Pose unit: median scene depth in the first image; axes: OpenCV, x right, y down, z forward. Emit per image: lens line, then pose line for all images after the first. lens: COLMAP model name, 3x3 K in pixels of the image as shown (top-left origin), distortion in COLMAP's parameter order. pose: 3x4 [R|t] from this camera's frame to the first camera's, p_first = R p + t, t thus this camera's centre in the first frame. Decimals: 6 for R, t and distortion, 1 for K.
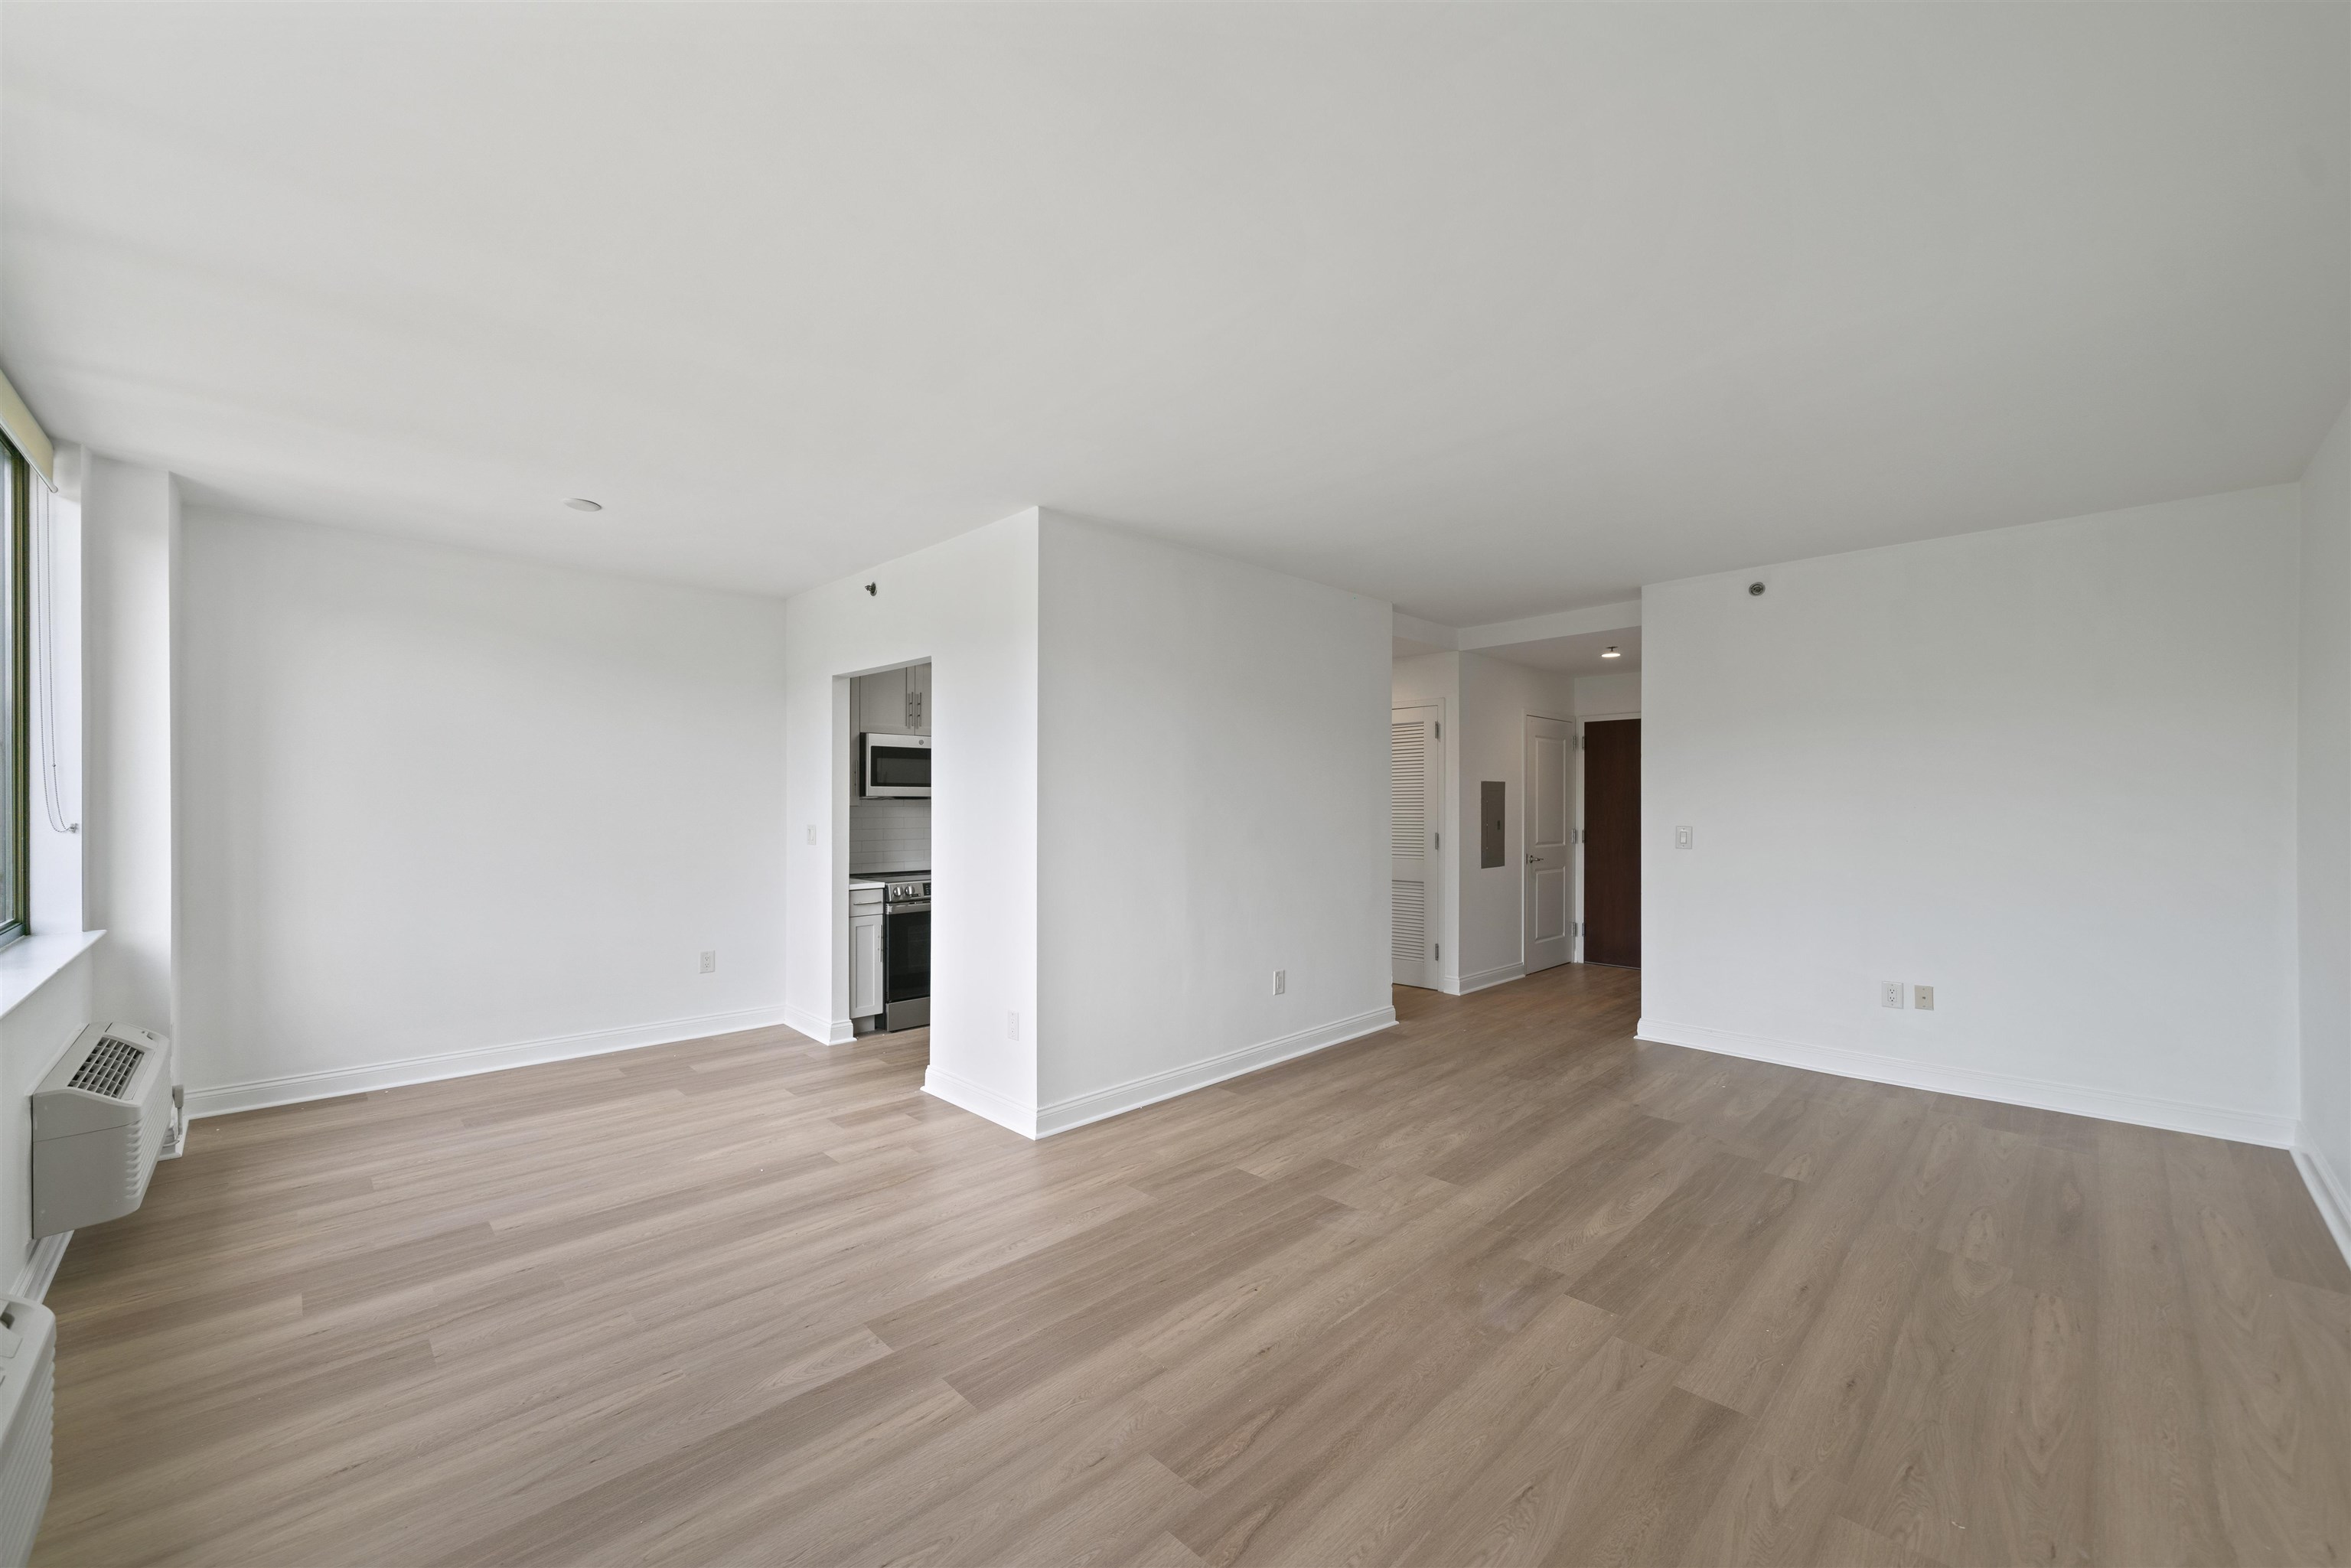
lens RADIAL K [[934.8, 0, 1179.2], [0, 934.8, 793.9], [0, 0, 1]] dist [-0.002733, 0.000193]
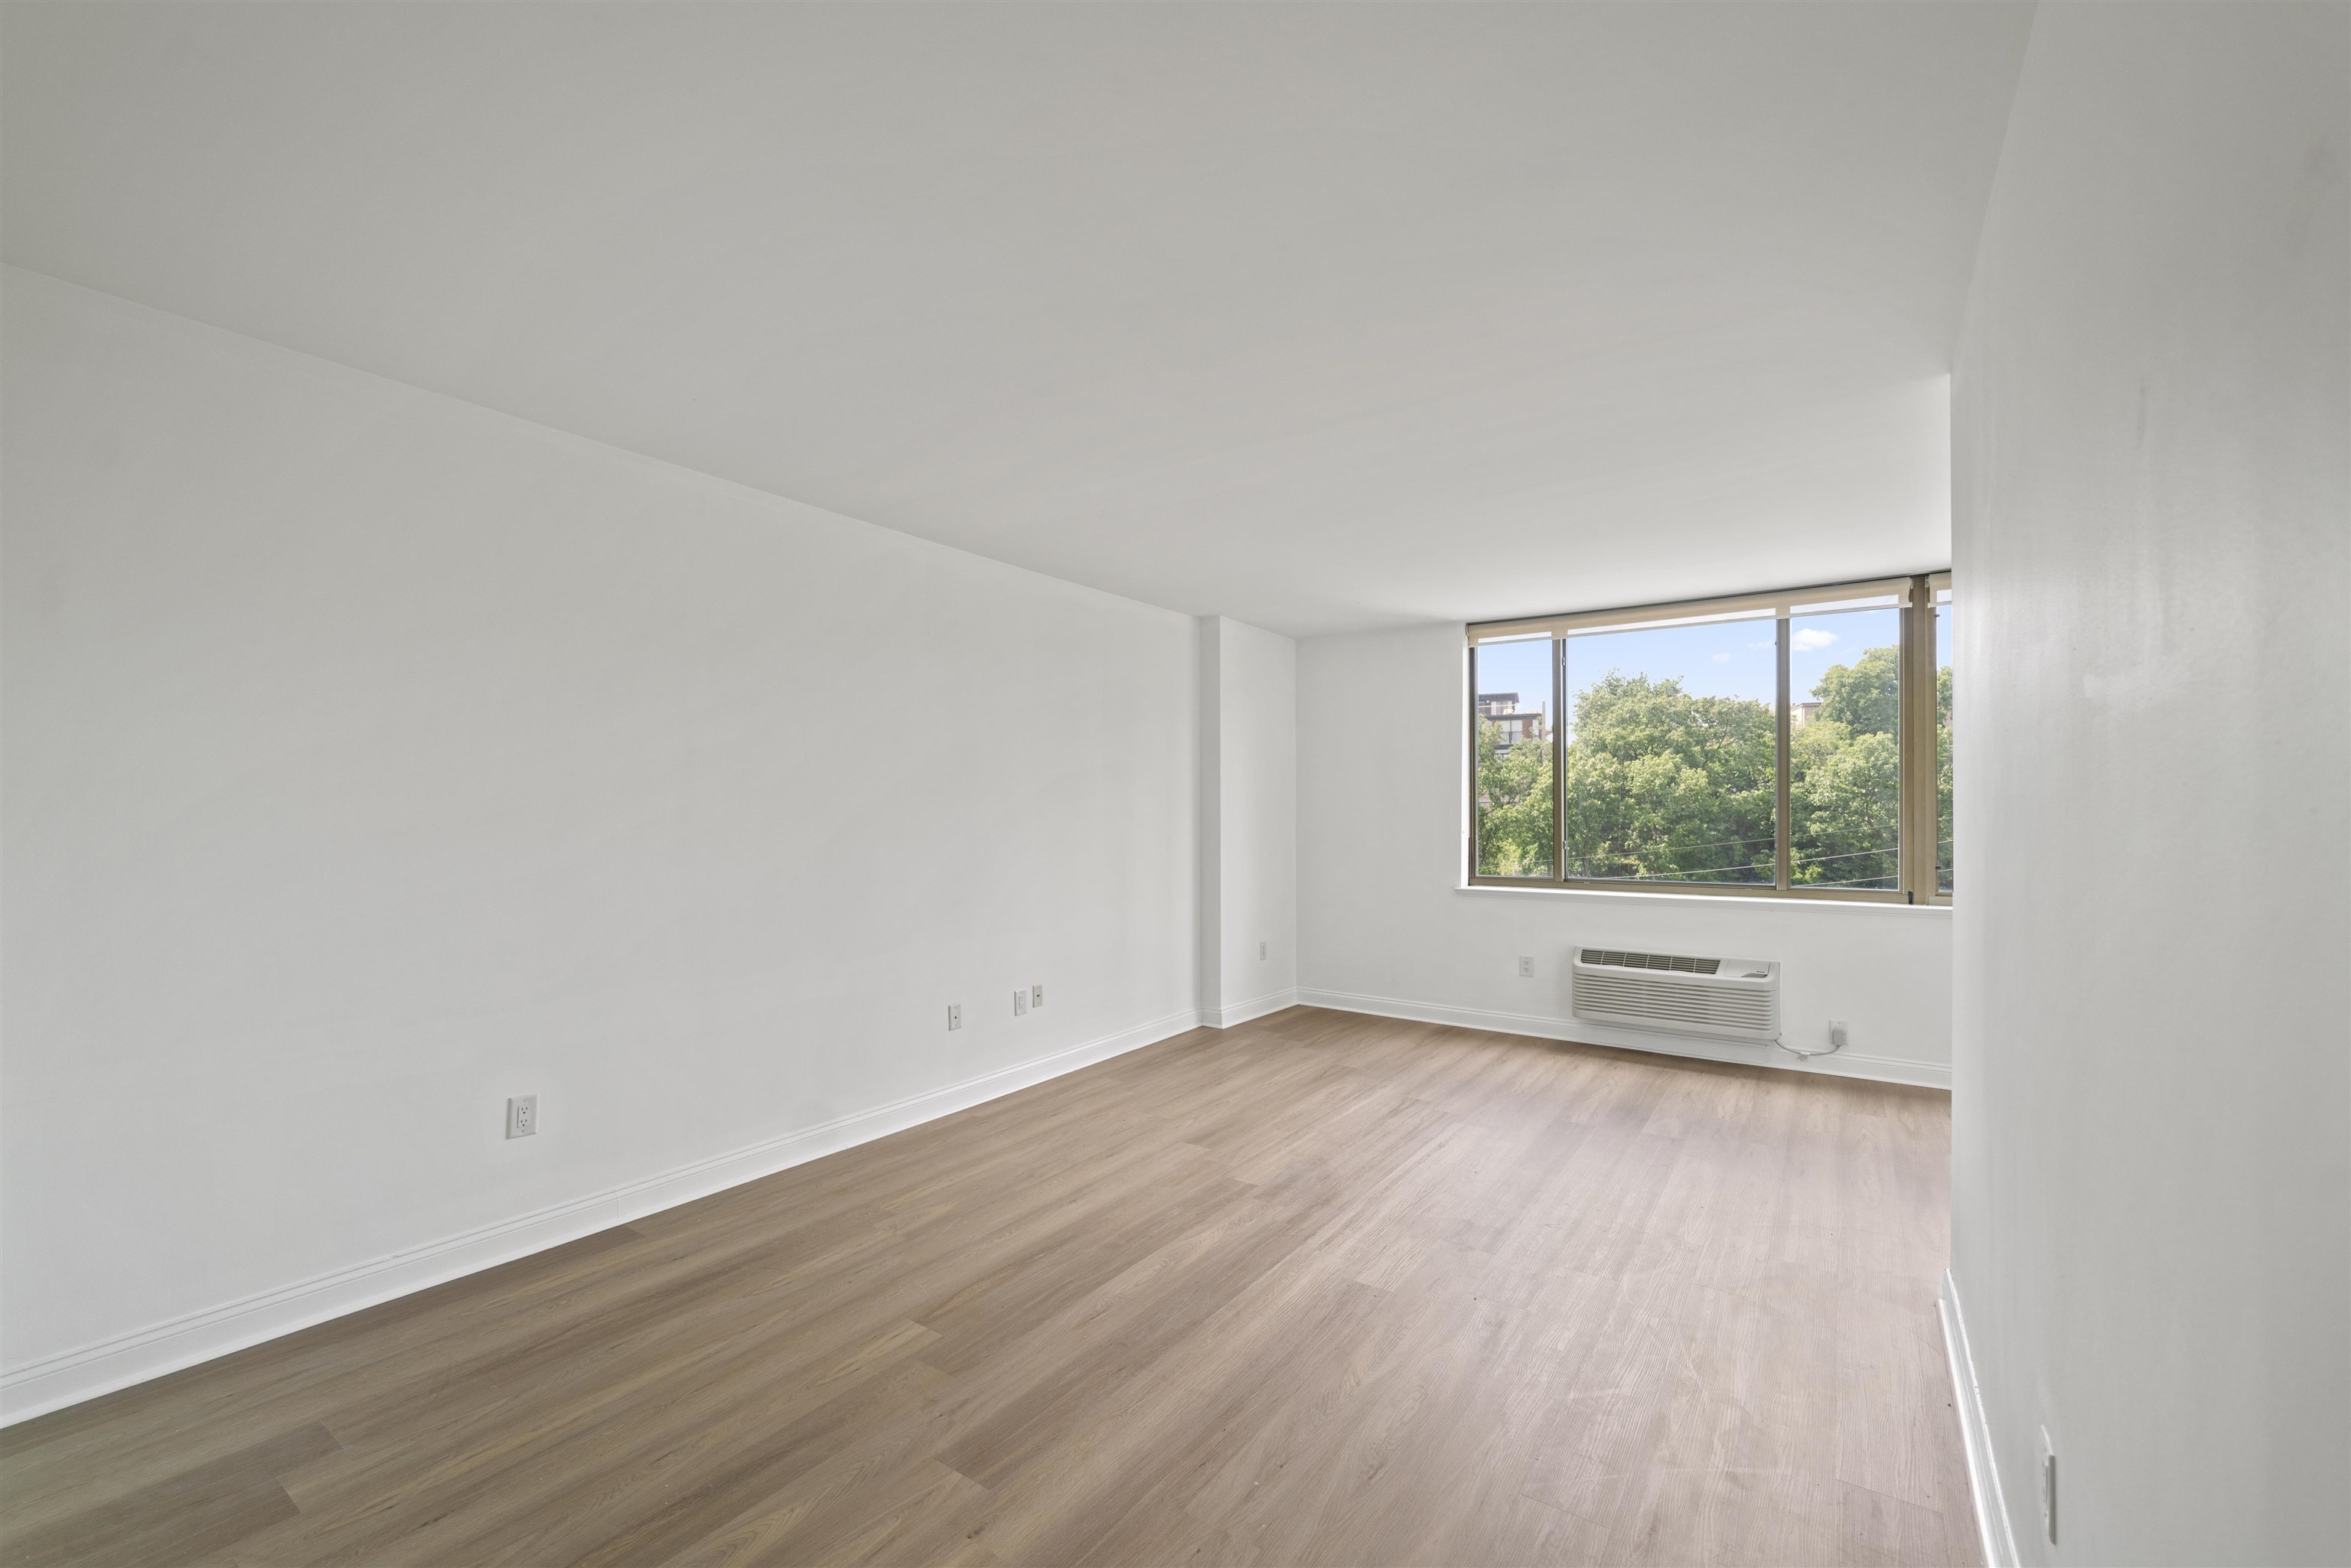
lens RADIAL K [[934.8, 0, 1183.5], [0, 934.8, 825.7], [0, 0, 1]] dist [-0.002733, 0.000193]
pose [[-0.983929, 0.003681, -0.178520, 0.780582], [0.003014, 0.999987, 0.004007, 0.017632], [0.178532, 0.003405, -0.983928, 2.373380]]
